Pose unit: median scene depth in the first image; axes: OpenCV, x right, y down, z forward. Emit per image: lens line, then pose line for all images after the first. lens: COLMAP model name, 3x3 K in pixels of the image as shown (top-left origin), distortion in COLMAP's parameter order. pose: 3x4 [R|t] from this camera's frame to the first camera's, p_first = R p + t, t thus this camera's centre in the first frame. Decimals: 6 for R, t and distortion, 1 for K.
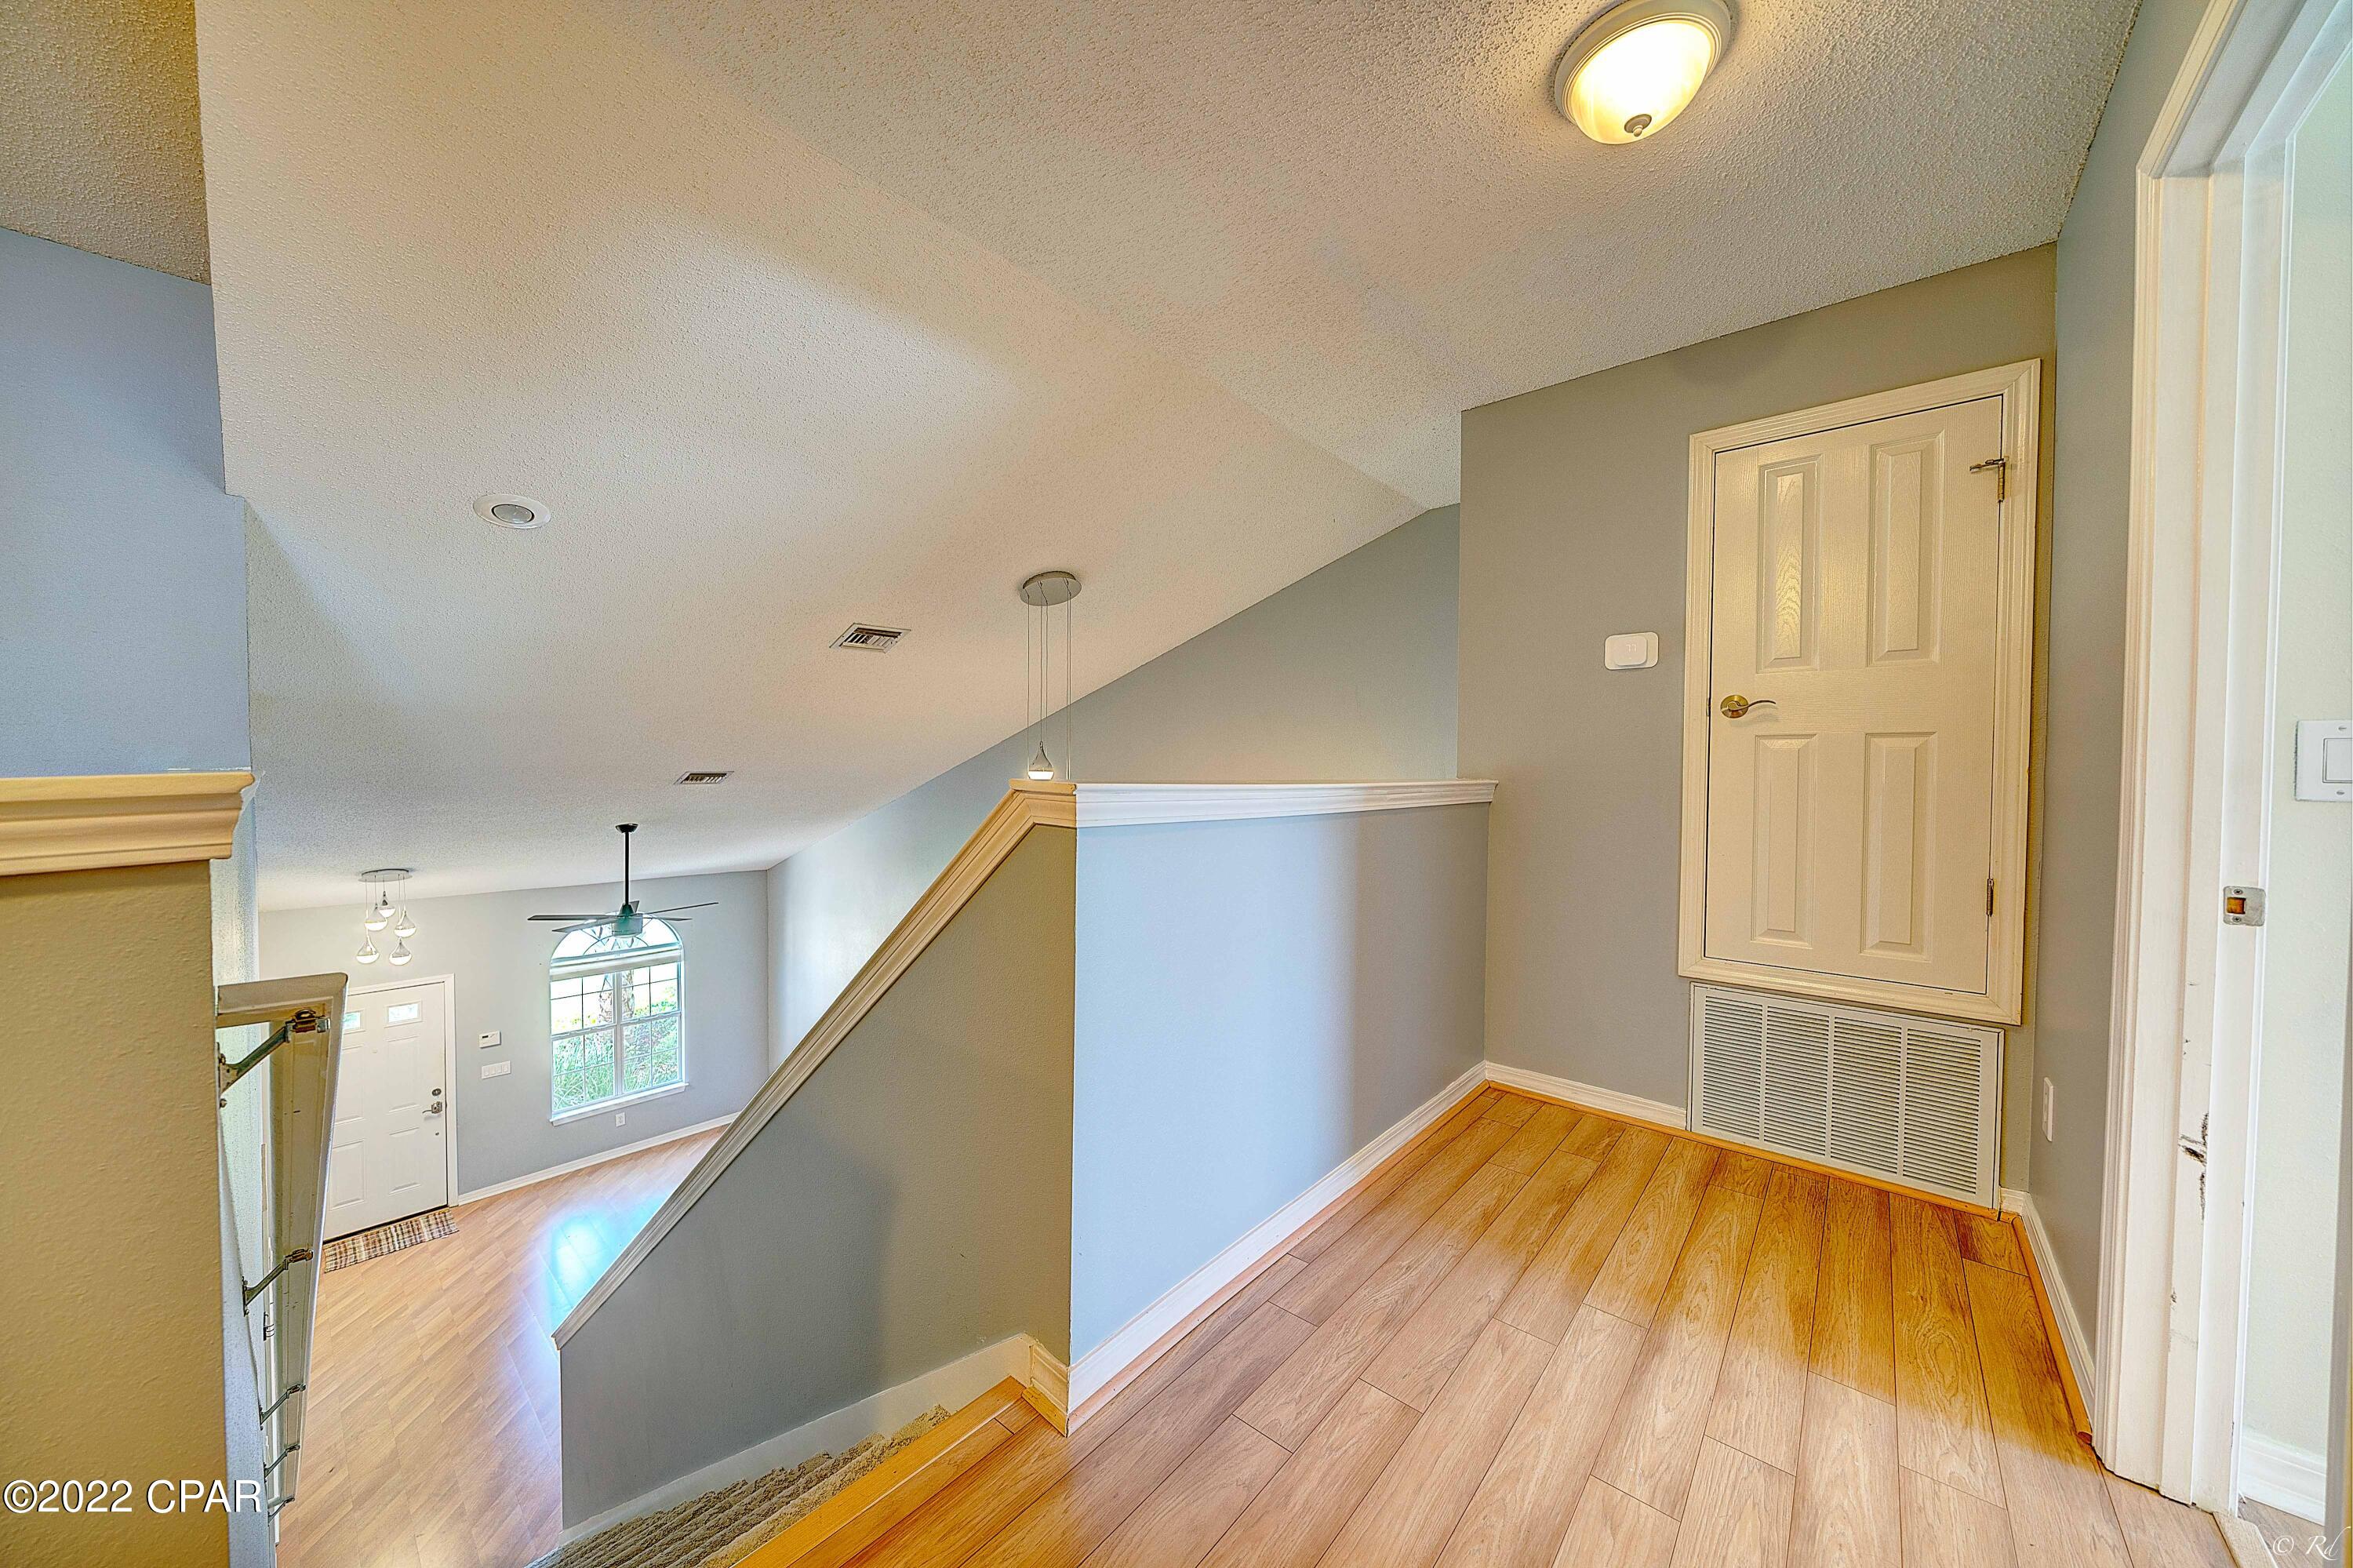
lens RADIAL K [[797.5, 0, 1176.5], [0, 797.5, 784.0], [0, 0, 1]] dist [-0.007385, -0.000287]
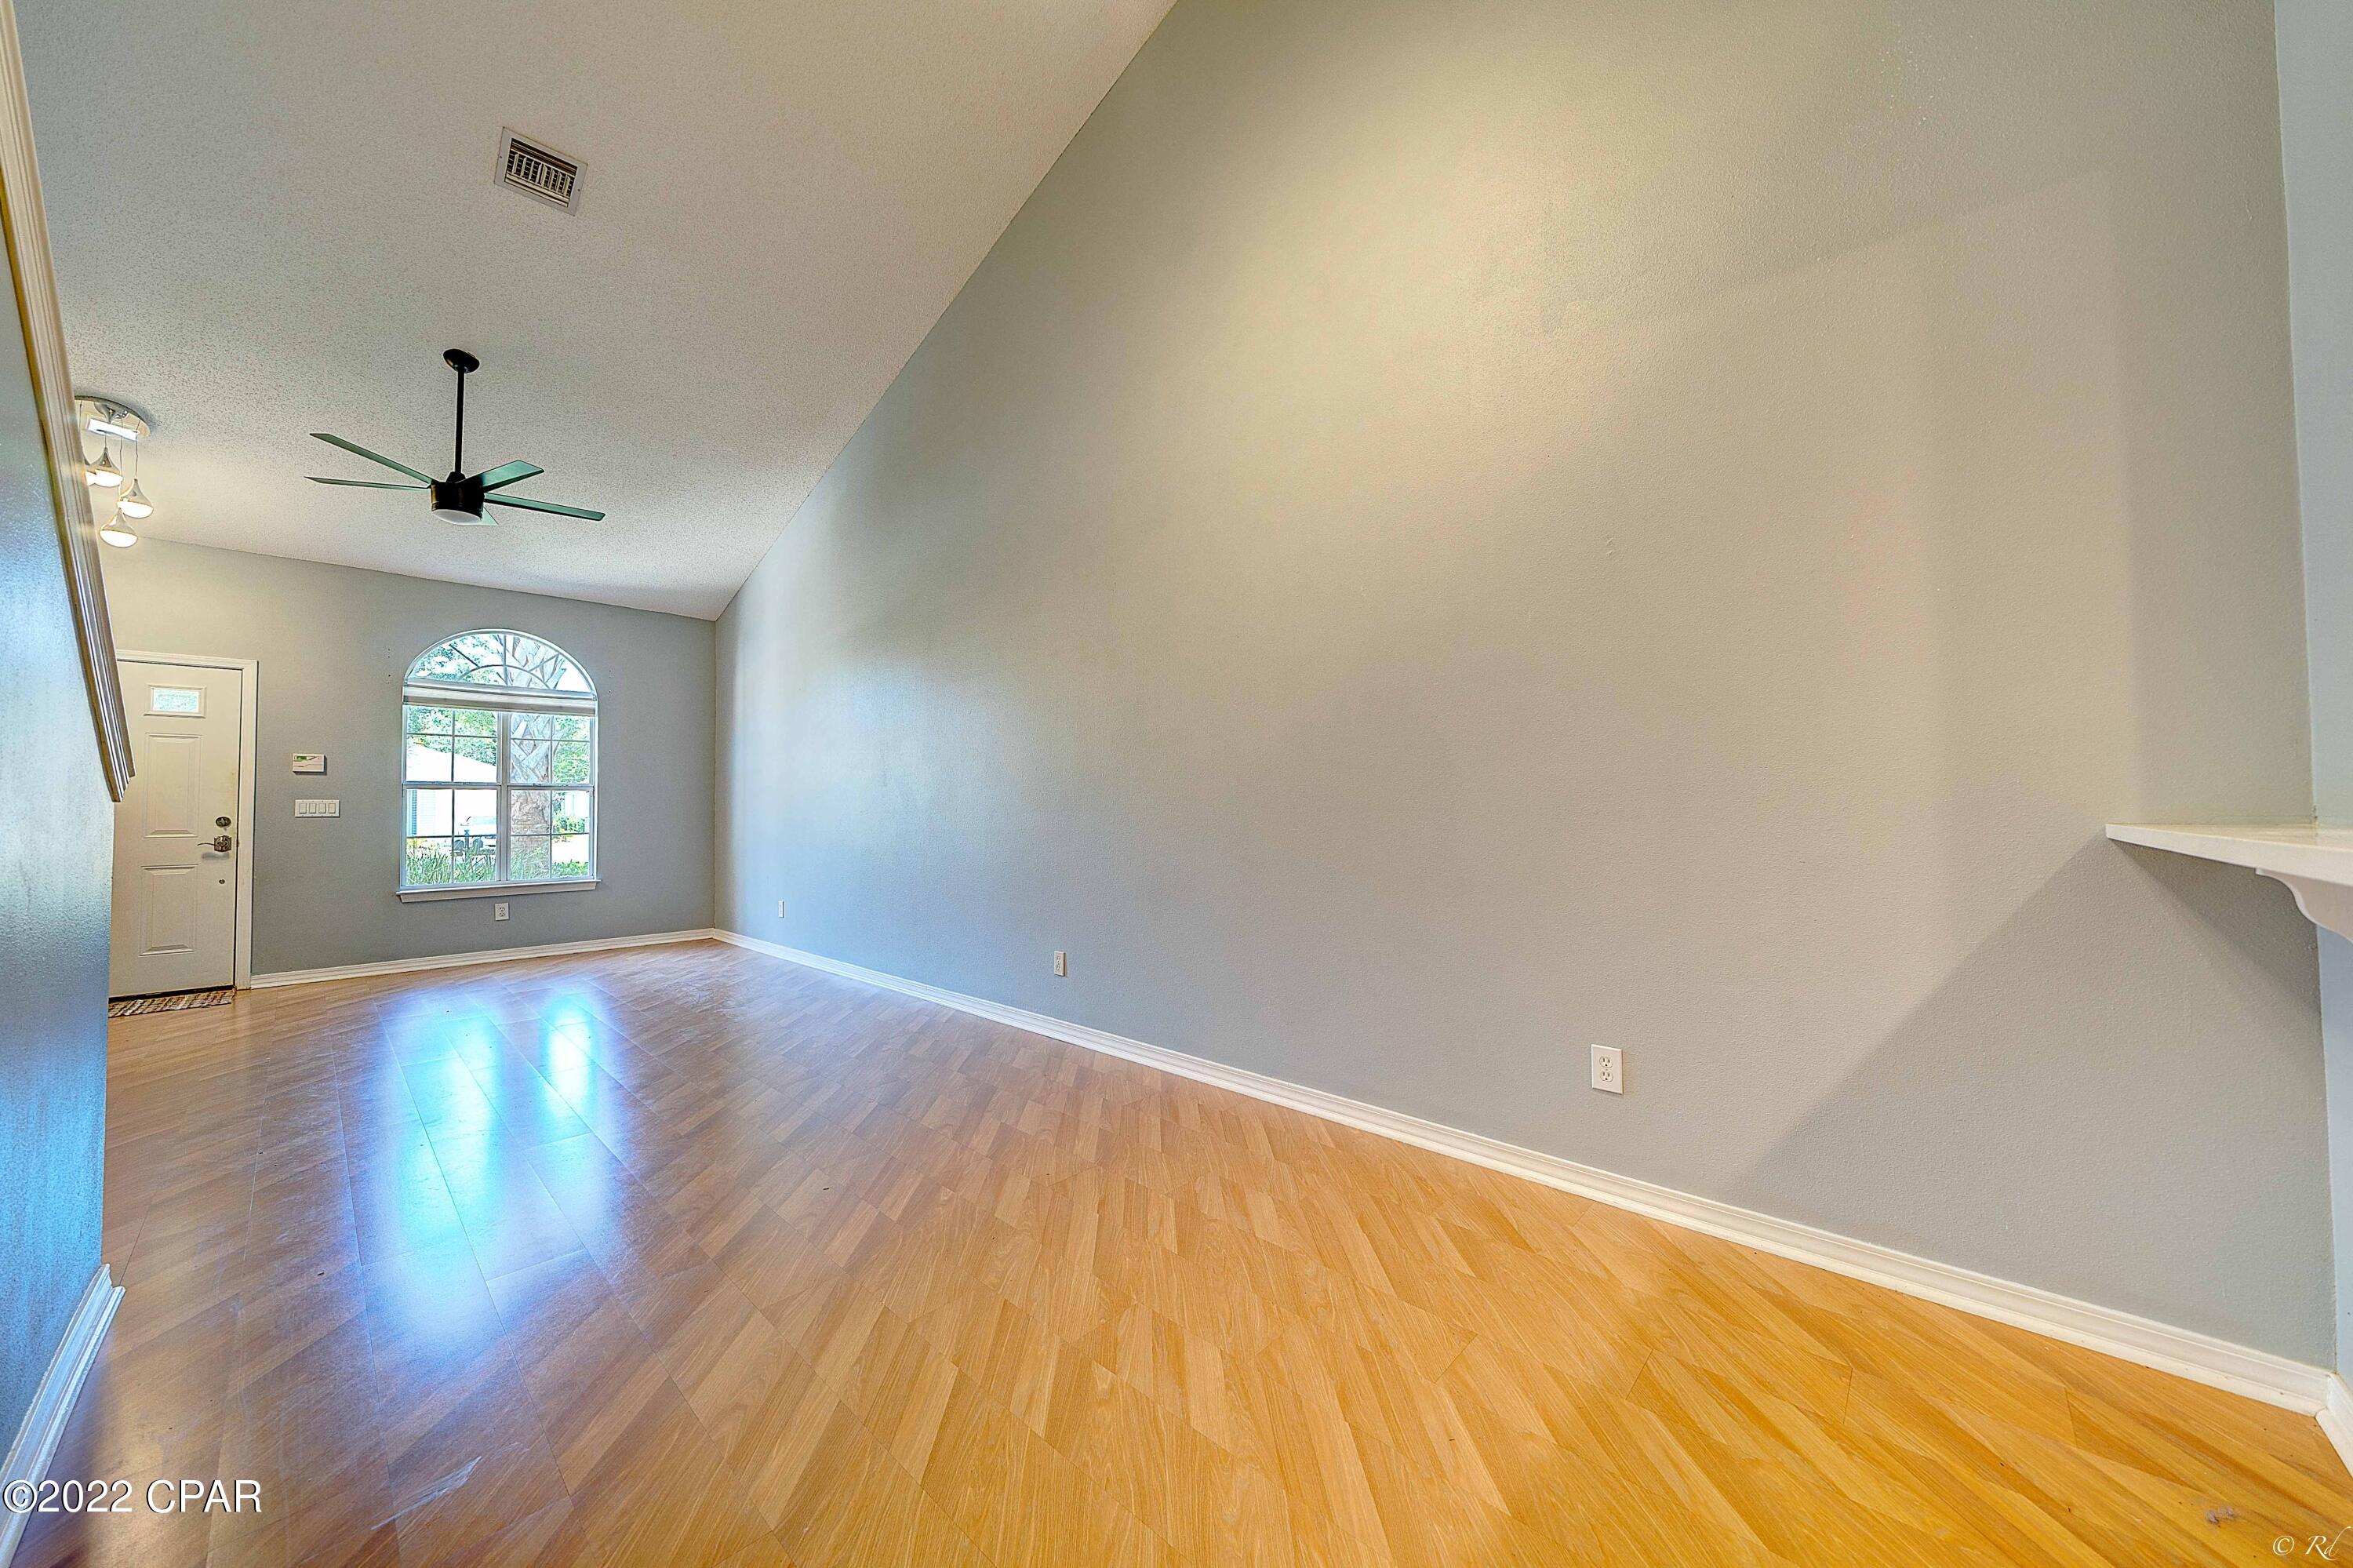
lens RADIAL K [[817.2, 0, 1176.5], [0, 817.2, 784.0], [0, 0, 1]] dist [-0.011853, -0.000161]
pose [[0.999308, -0.006343, -0.036656, -0.053318], [0.004831, 0.999140, -0.041191, 0.357247], [0.036886, 0.040986, 0.998479, 0.287705]]
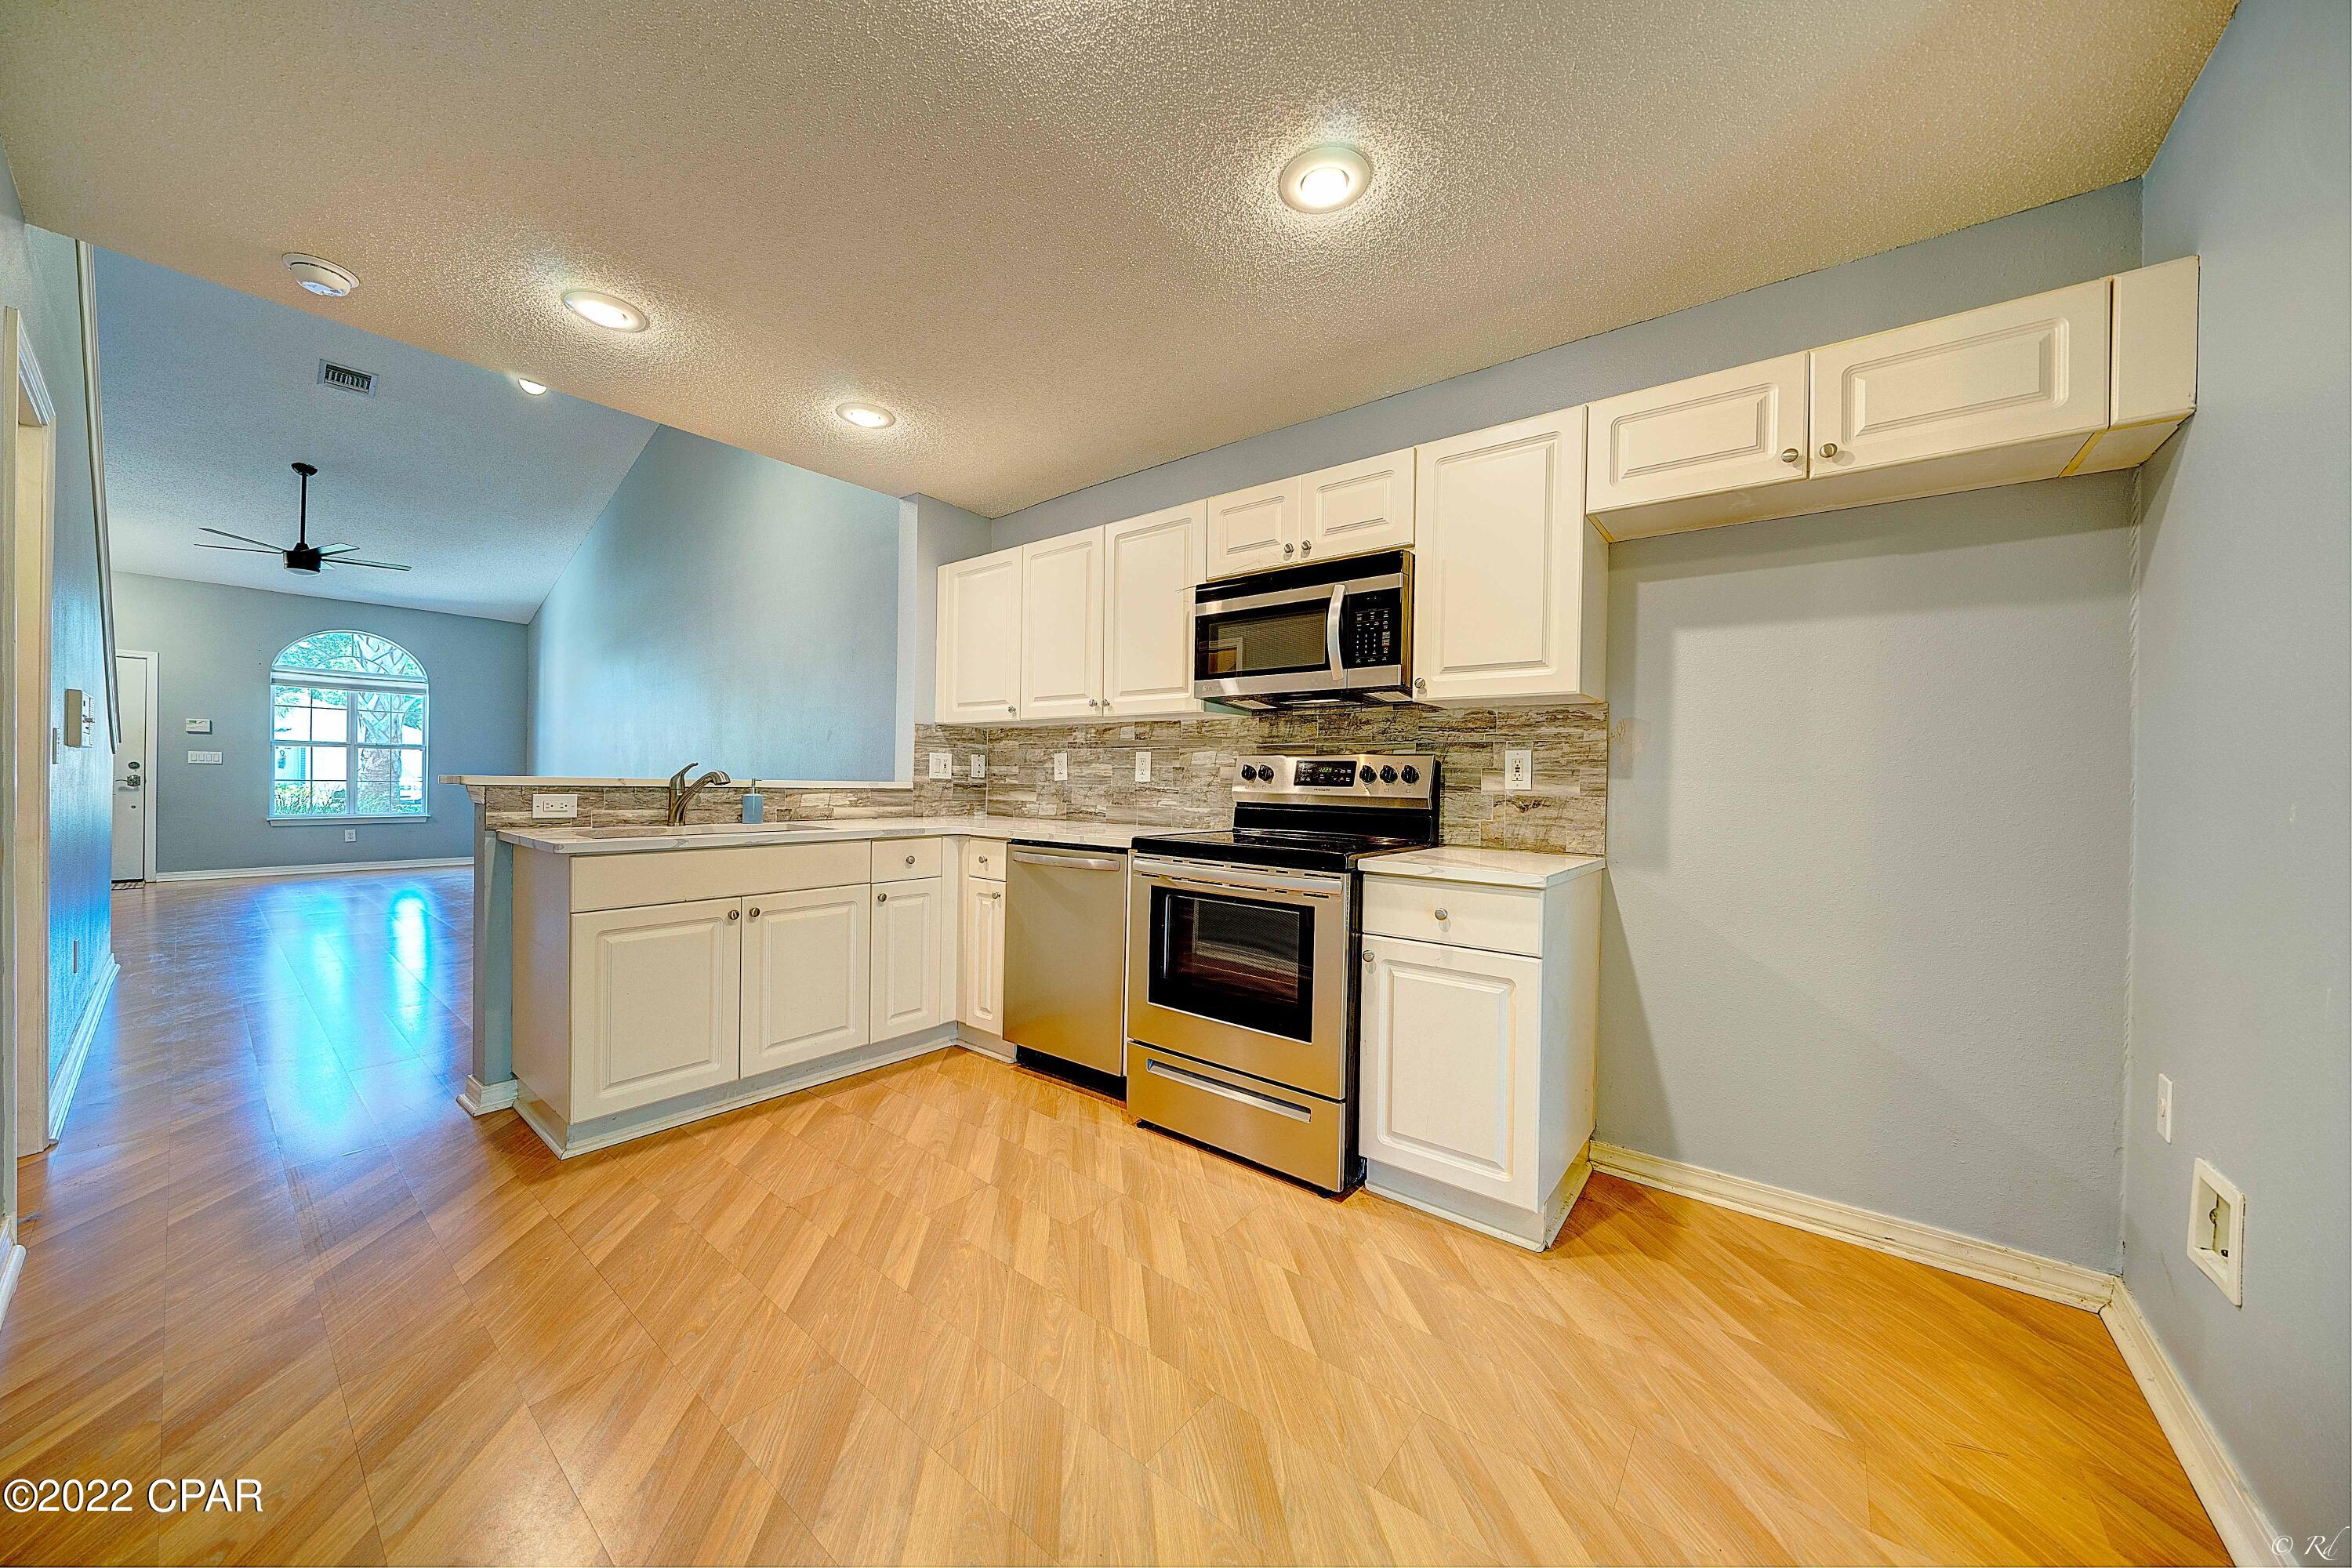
lens RADIAL K [[797.1, 0, 1176.0], [0, 797.1, 784.0], [0, 0, 1]] dist [-0.007385, -0.000287]
pose [[0.999024, 0.014240, 0.041809, 0.328921], [-0.013805, 0.999848, -0.010670, 0.372186], [-0.041955, 0.010083, 0.999069, -0.058441]]
